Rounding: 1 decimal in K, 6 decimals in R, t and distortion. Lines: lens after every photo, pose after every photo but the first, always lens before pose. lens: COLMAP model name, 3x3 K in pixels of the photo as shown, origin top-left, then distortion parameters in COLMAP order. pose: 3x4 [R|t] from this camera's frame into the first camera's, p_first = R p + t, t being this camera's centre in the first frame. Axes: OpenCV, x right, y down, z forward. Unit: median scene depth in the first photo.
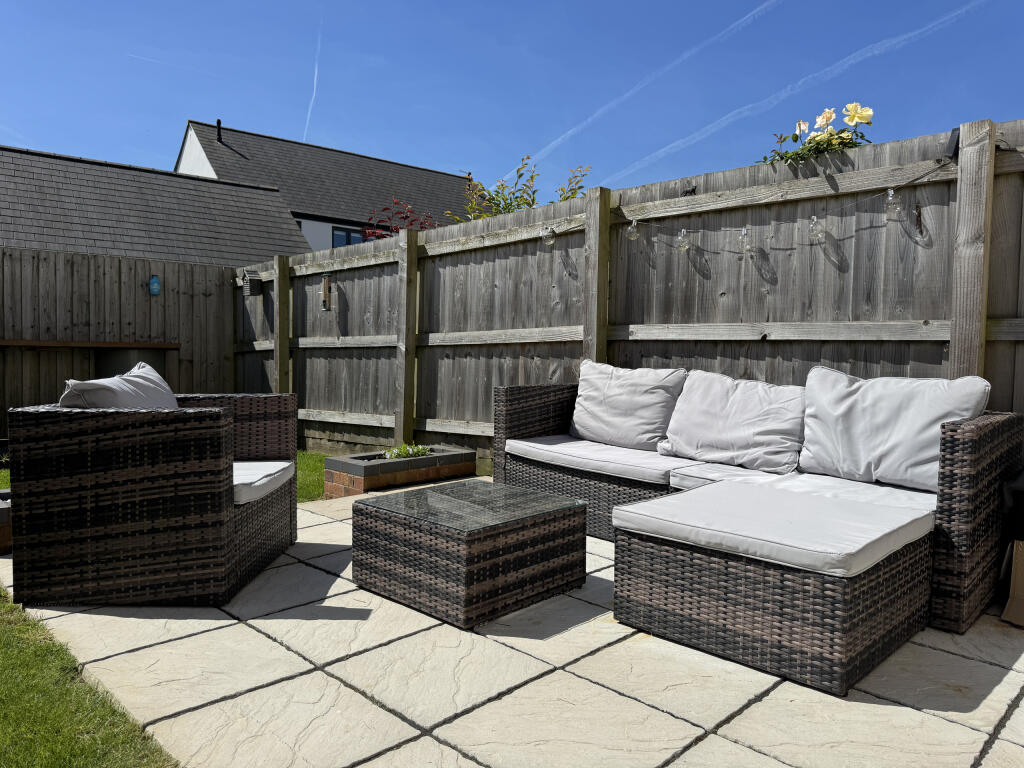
lens RADIAL K [[727.8, 0, 526.4], [0, 727.8, 388.8], [0, 0, 1]] dist [0.080136, -0.095079]
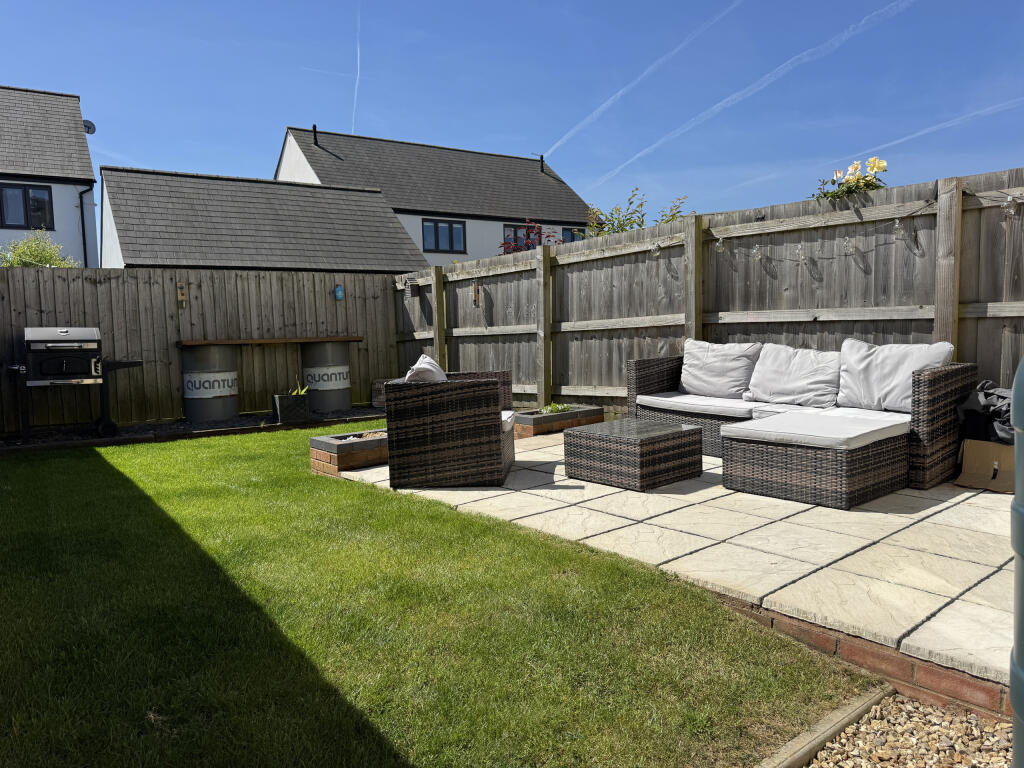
lens RADIAL K [[727.8, 0, 519.5], [0, 727.8, 390.7], [0, 0, 1]] dist [0.080136, -0.095079]
pose [[0.993940, -0.035449, -0.104051, -0.116929], [0.039558, 0.998506, 0.037703, -0.005896], [0.102559, -0.041591, 0.993857, -0.533841]]
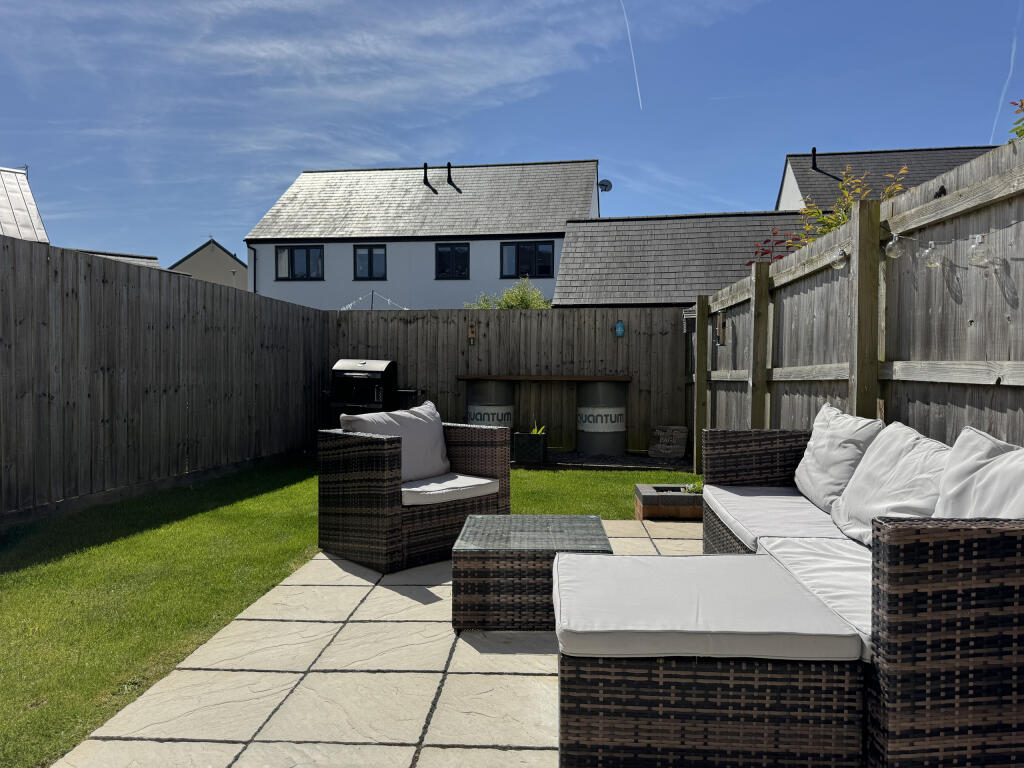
lens RADIAL K [[727.8, 0, 499.2], [0, 727.8, 389.2], [0, 0, 1]] dist [0.080136, -0.095079]
pose [[0.654052, 0.009479, -0.756390, 0.557928], [-0.030626, 0.999433, -0.013957, -0.037491], [0.755829, 0.032294, 0.653972, 0.149380]]
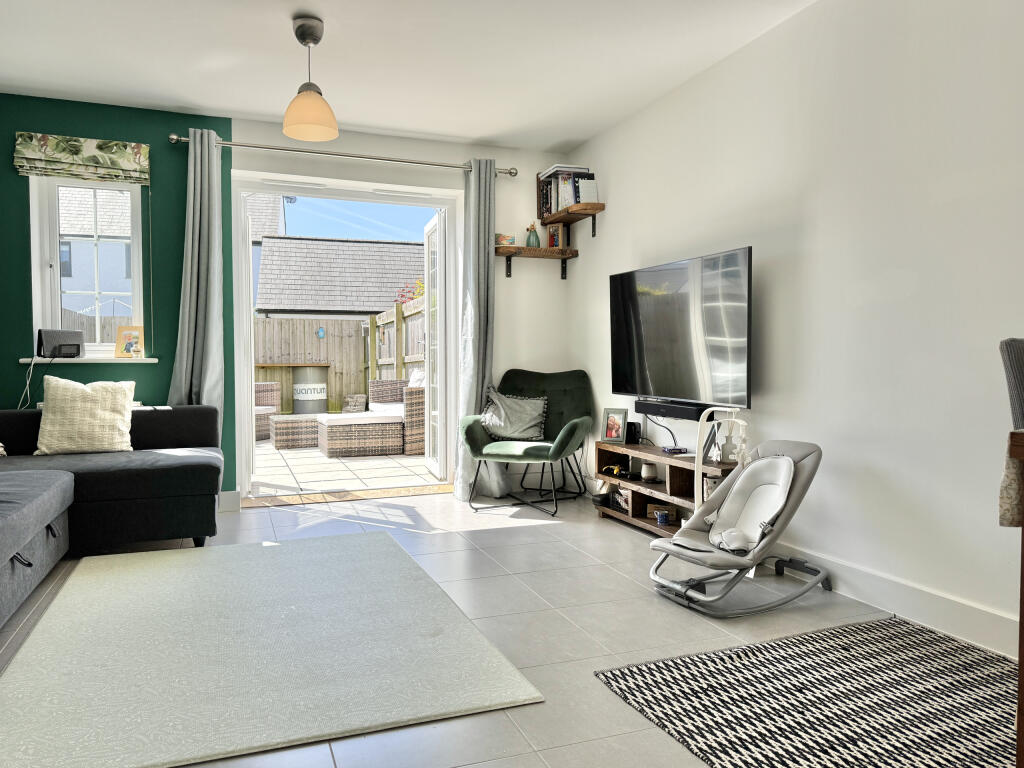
lens RADIAL K [[726.1, 0, 515.9], [0, 726.1, 392.0], [0, 0, 1]] dist [0.108597, 0.001005]
pose [[0.916458, -0.004258, -0.400108, 1.410397], [-0.000727, 0.999924, -0.012306, 0.066898], [0.400130, 0.011568, 0.916385, -1.019974]]
